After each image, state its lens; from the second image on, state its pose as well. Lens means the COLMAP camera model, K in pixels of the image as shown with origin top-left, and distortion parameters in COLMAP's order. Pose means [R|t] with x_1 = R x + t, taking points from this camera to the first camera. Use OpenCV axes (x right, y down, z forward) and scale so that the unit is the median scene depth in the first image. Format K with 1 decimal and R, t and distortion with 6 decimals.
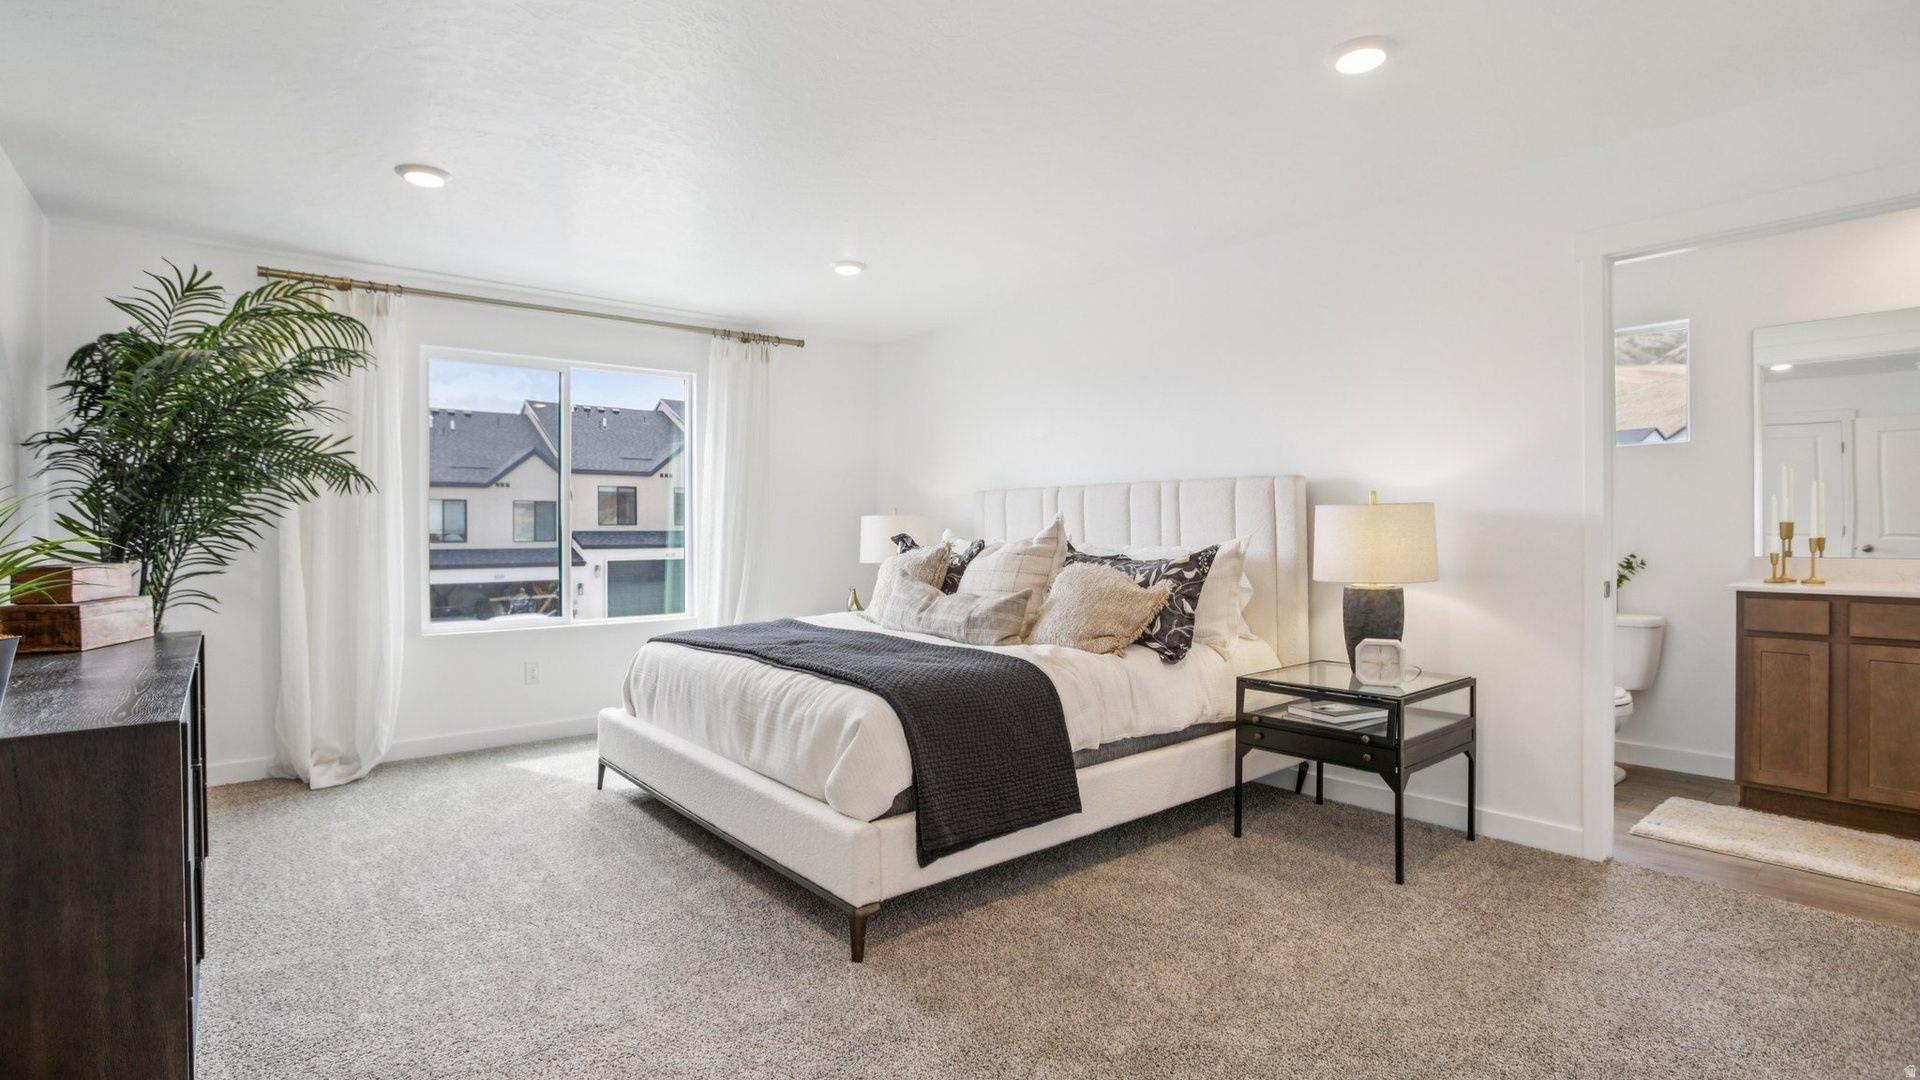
lens RADIAL K [[891.0, 0, 955.9], [0, 891.0, 532.8], [0, 0, 1]] dist [-0.064302, 0.026068]
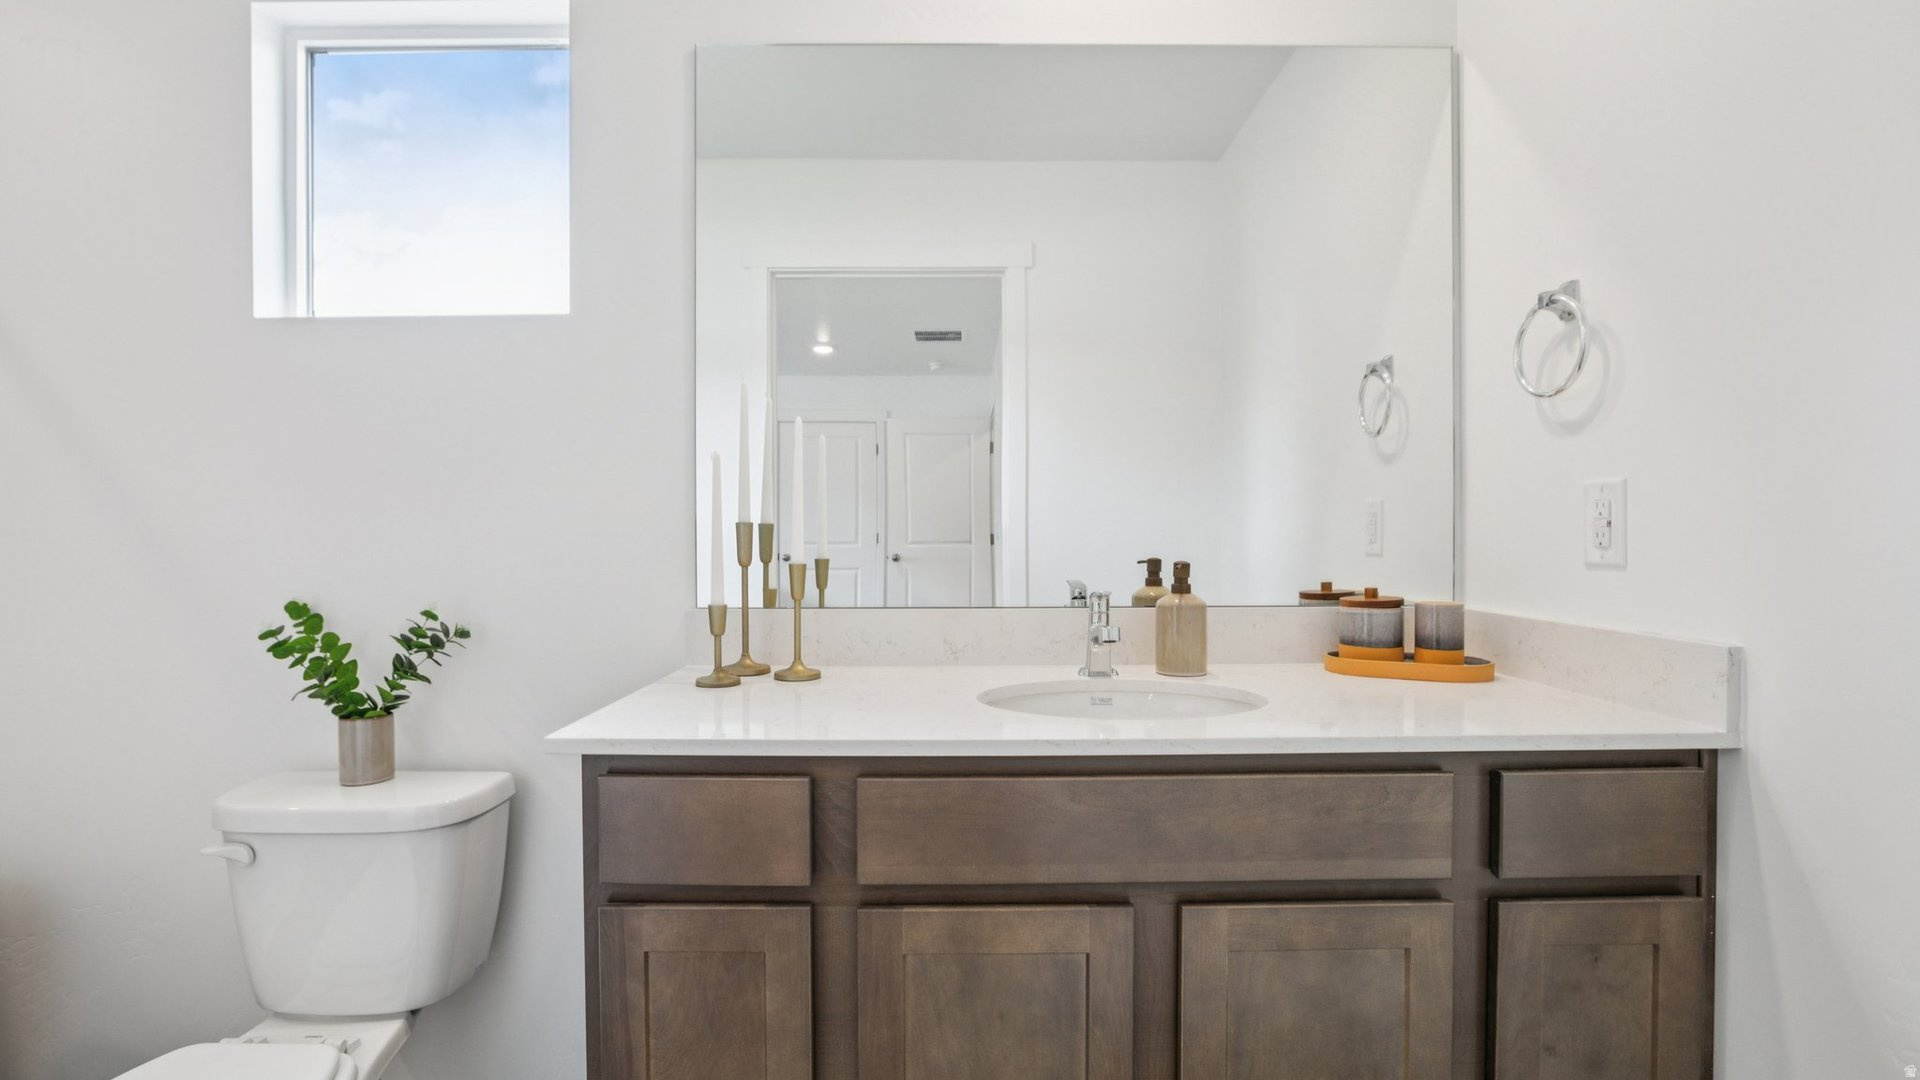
lens RADIAL K [[891.0, 0, 955.9], [0, 891.0, 532.8], [0, 0, 1]] dist [-0.064302, 0.026068]
pose [[0.633652, 0.004527, 0.773605, 0.785408], [0.002691, 0.999964, -0.008055, -0.003341], [-0.773614, 0.007186, 0.633617, 0.737567]]
